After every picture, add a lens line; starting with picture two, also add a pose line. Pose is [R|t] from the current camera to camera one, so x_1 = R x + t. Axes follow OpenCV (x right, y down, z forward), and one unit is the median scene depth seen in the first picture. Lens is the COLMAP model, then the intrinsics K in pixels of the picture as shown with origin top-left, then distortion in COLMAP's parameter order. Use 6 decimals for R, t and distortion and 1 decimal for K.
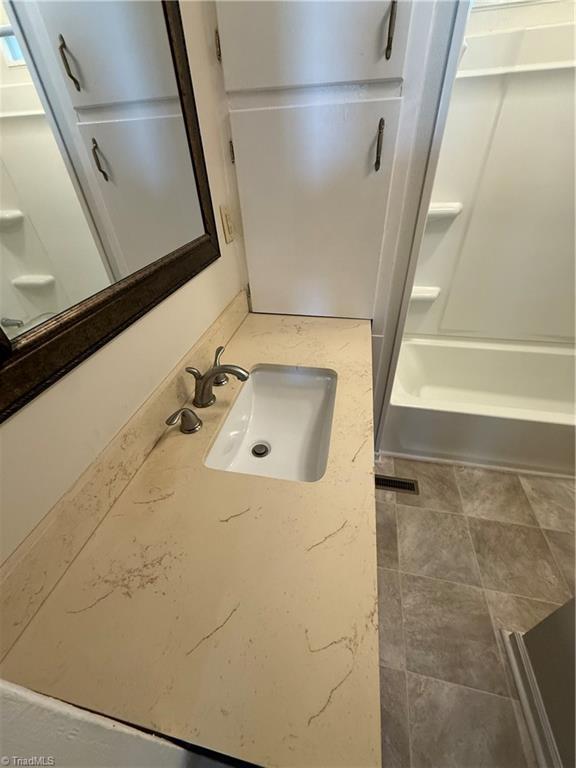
lens RADIAL K [[307.9, 0, 287.9], [0, 307.9, 384.5], [0, 0, 1]] dist [-0.002267, 0.000633]
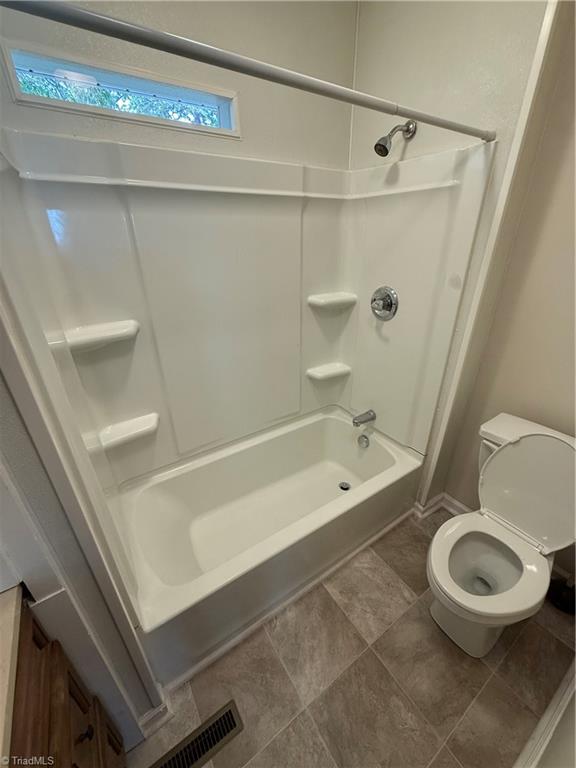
lens RADIAL K [[307.9, 0, 286.7], [0, 307.9, 384.4], [0, 0, 1]] dist [-0.002267, 0.000633]
pose [[0.693213, -0.282327, 0.663135, 0.259467], [0.418779, 0.906610, -0.051788, -0.232561], [-0.586584, 0.313608, 0.746706, 0.224985]]
